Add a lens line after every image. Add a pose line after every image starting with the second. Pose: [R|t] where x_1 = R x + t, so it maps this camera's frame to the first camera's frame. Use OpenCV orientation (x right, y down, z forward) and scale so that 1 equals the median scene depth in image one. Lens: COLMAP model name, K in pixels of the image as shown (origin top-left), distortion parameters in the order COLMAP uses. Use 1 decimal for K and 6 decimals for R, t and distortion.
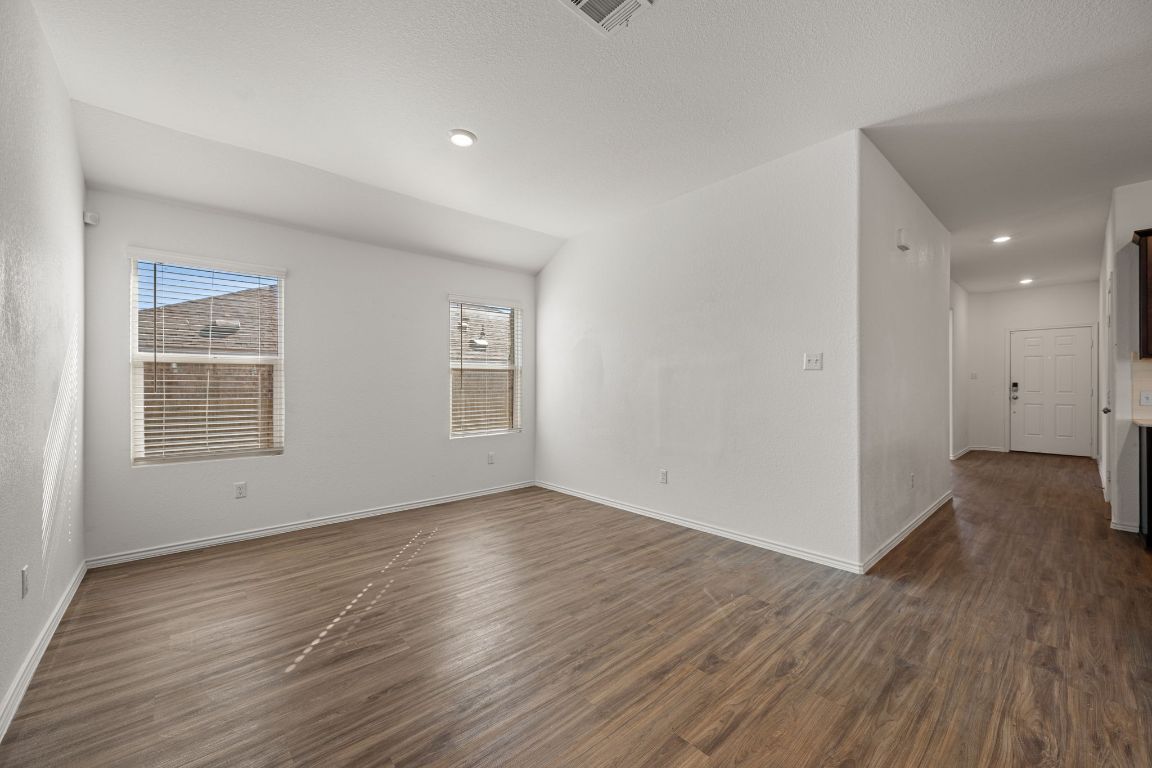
lens RADIAL K [[450.4, 0, 574.7], [0, 450.4, 384.9], [0, 0, 1]] dist [-0.001086, -0.000030]
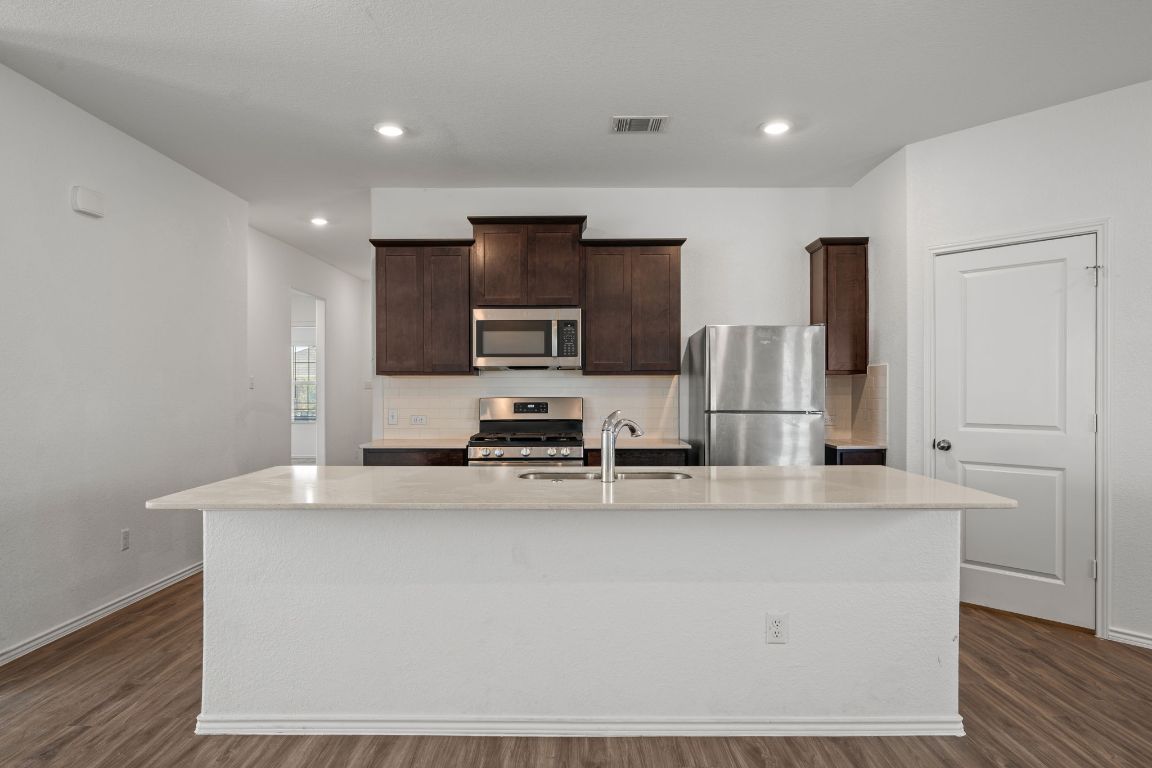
lens RADIAL K [[742.8, 0, 578.4], [0, 742.8, 393.5], [0, 0, 1]] dist [-0.000769, -0.002049]
pose [[0.671207, 0.000993, 0.741269, 0.377922], [-0.004535, 0.999986, 0.002767, -0.025873], [-0.741256, -0.005219, 0.671202, -0.348093]]
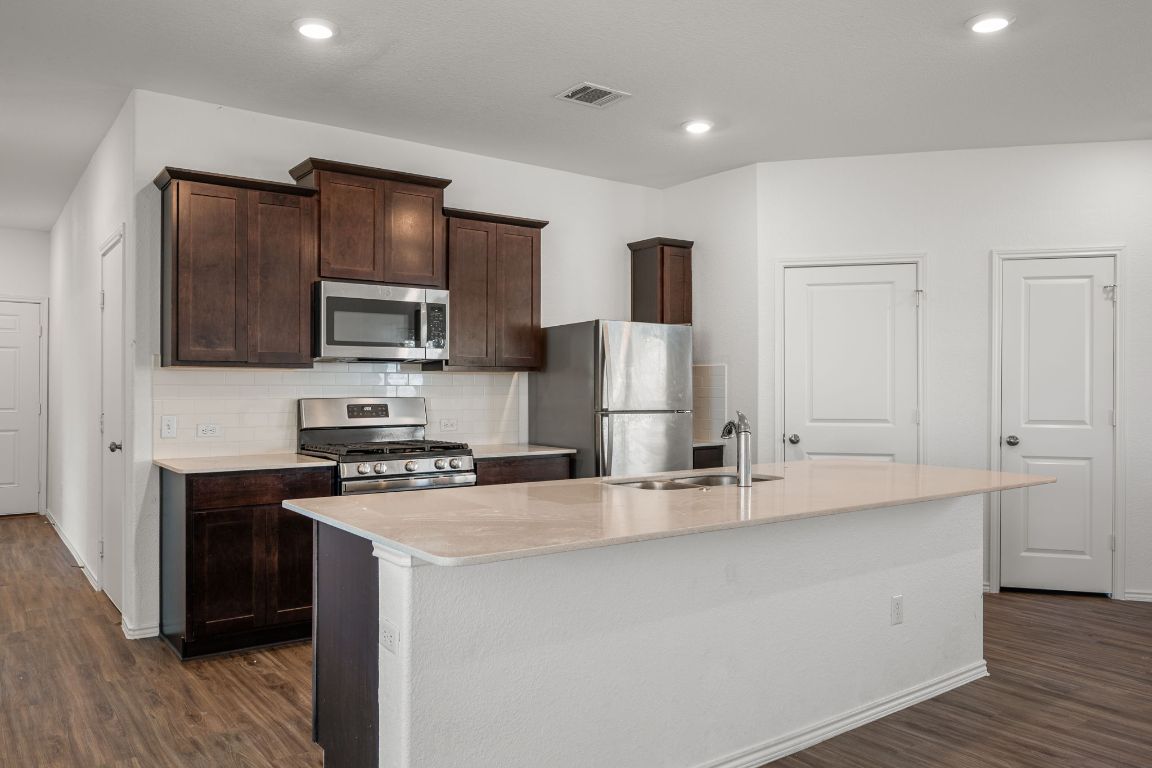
lens RADIAL K [[844.9, 0, 579.4], [0, 844.9, 387.9], [0, 0, 1]] dist [-0.008507, -0.001183]
pose [[0.093259, 0.005902, 0.995624, 0.107212], [-0.005076, 0.999972, -0.005452, -0.023202], [-0.995629, -0.004546, 0.093287, 0.292226]]
